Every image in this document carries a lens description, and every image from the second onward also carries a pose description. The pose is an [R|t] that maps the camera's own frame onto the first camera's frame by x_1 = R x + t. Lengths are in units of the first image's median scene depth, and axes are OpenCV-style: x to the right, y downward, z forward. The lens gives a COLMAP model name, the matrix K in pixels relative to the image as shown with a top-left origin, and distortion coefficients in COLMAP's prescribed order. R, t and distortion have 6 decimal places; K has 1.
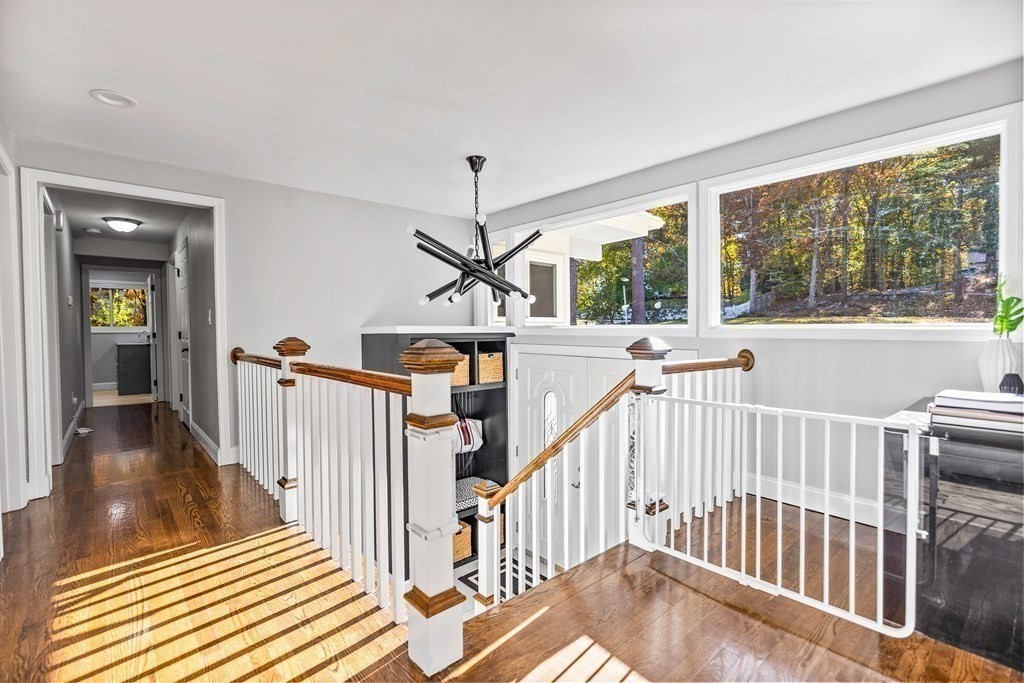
lens RADIAL K [[462.0, 0, 513.0], [0, 462.0, 341.6], [0, 0, 1]] dist [-0.008759, 0.004568]
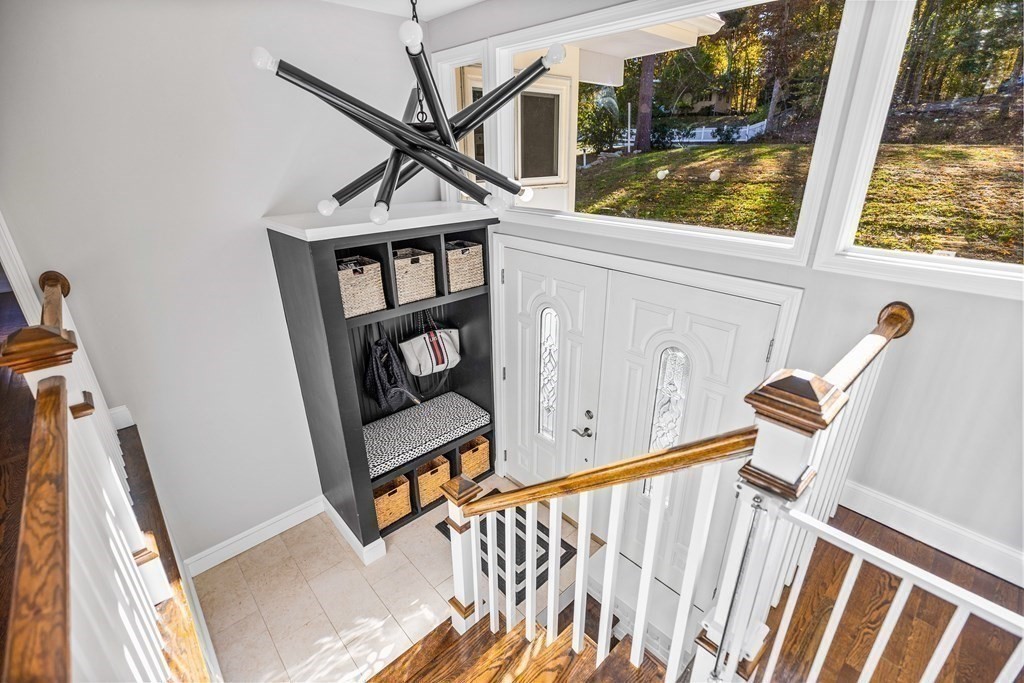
lens RADIAL K [[462.0, 0, 512.7], [0, 462.0, 339.5], [0, 0, 1]] dist [-0.008759, 0.004568]
pose [[0.999724, -0.013179, 0.019461, 0.008452], [0.005395, 0.934561, 0.355762, -0.092764], [-0.022876, -0.355559, 0.934374, 0.299537]]
